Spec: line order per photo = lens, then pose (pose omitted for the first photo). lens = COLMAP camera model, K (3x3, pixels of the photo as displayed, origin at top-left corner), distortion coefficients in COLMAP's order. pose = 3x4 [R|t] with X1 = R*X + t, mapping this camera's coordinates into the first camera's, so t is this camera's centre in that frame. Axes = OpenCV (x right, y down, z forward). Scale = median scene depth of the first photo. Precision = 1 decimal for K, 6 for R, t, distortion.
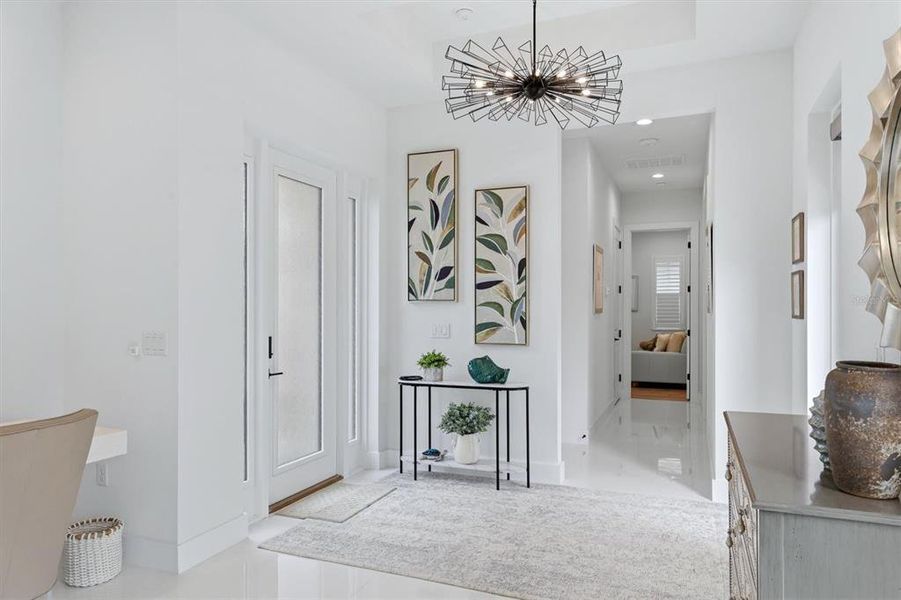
lens RADIAL K [[586.3, 0, 451.4], [0, 586.3, 311.6], [0, 0, 1]] dist [0.023287, 0.000296]
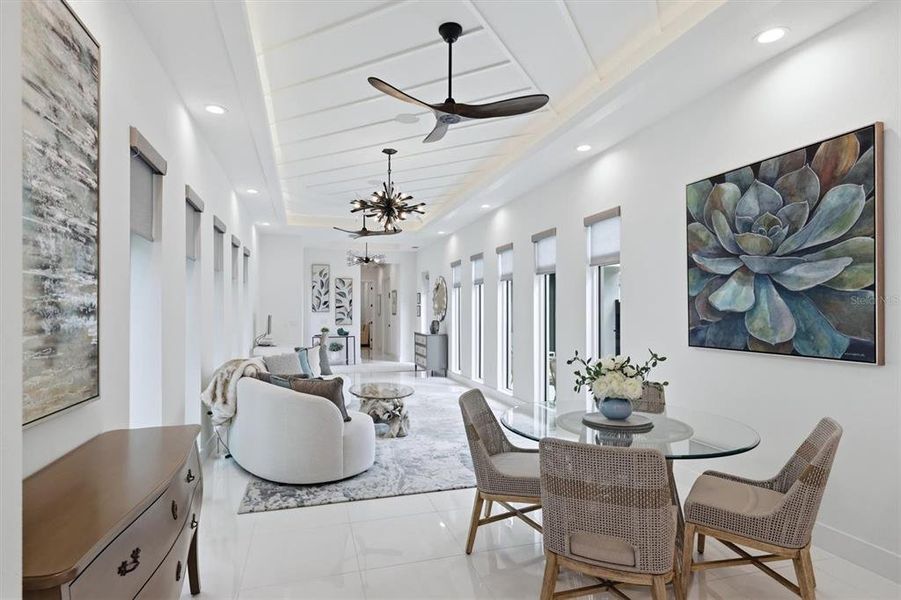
lens RADIAL K [[468.1, 0, 441.8], [0, 468.1, 308.0], [0, 0, 1]] dist [0.008648, 0.000326]
pose [[0.782447, 0.004675, 0.622699, -1.145470], [0.002915, 0.999933, -0.011170, -0.008294], [-0.622710, 0.010556, 0.782381, -1.449887]]
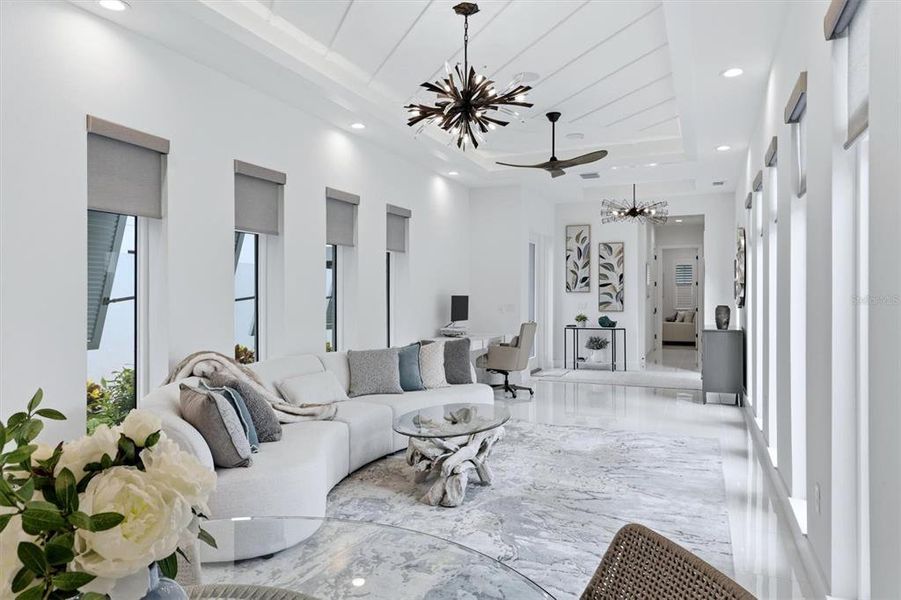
lens RADIAL K [[586.1, 0, 450.5], [0, 586.1, 300.0], [0, 0, 1]] dist [0.000390, -0.000385]
pose [[0.999640, -0.000780, -0.026826, -0.477930], [0.000847, 0.999997, 0.002478, 0.006237], [0.026824, -0.002499, 0.999637, -1.295407]]
